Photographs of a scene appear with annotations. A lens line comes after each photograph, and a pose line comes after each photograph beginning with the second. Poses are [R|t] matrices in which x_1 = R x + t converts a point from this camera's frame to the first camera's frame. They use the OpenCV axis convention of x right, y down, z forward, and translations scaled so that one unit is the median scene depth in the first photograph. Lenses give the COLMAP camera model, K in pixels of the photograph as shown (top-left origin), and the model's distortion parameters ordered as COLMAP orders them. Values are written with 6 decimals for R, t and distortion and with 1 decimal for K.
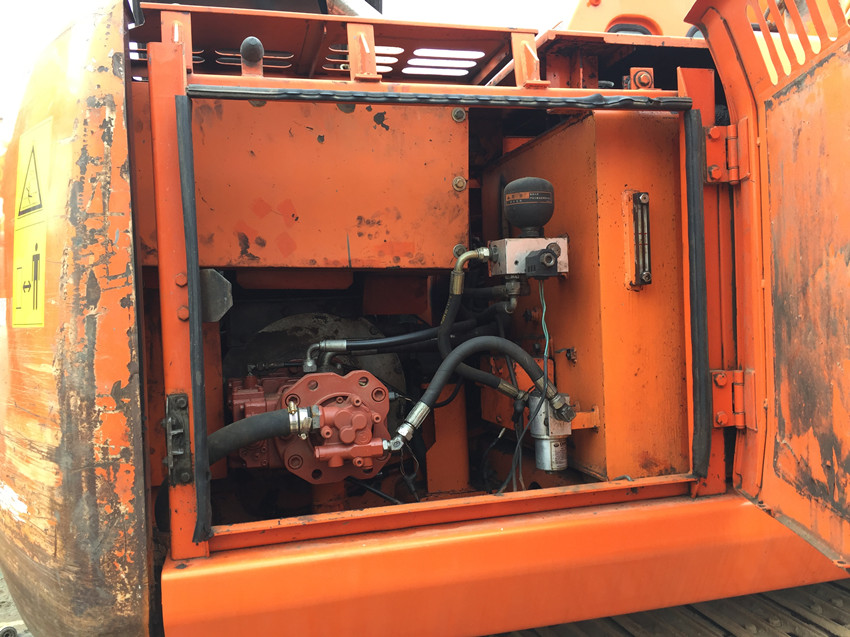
lens RADIAL K [[754.5, 0, 425.0], [0, 754.5, 318.5], [0, 0, 1]] dist [0.010210, -0.018589]
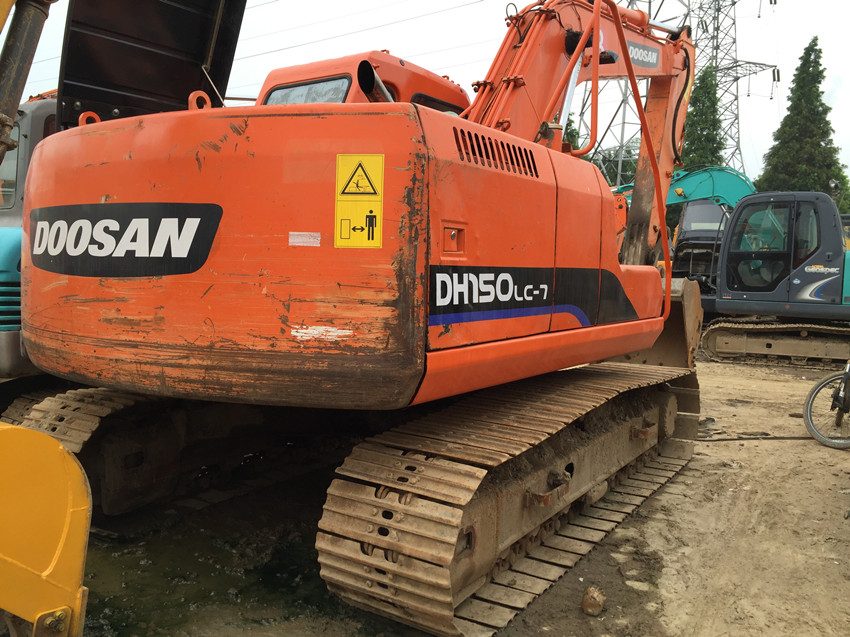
lens RADIAL K [[754.5, 0, 425.0], [0, 754.5, 318.5], [0, 0, 1]] dist [0.010210, -0.018589]
pose [[0.759221, 0.009670, 0.650761, -1.981135], [-0.038091, 0.998836, 0.029596, 0.158880], [-0.649717, -0.047258, 0.758706, -0.860179]]
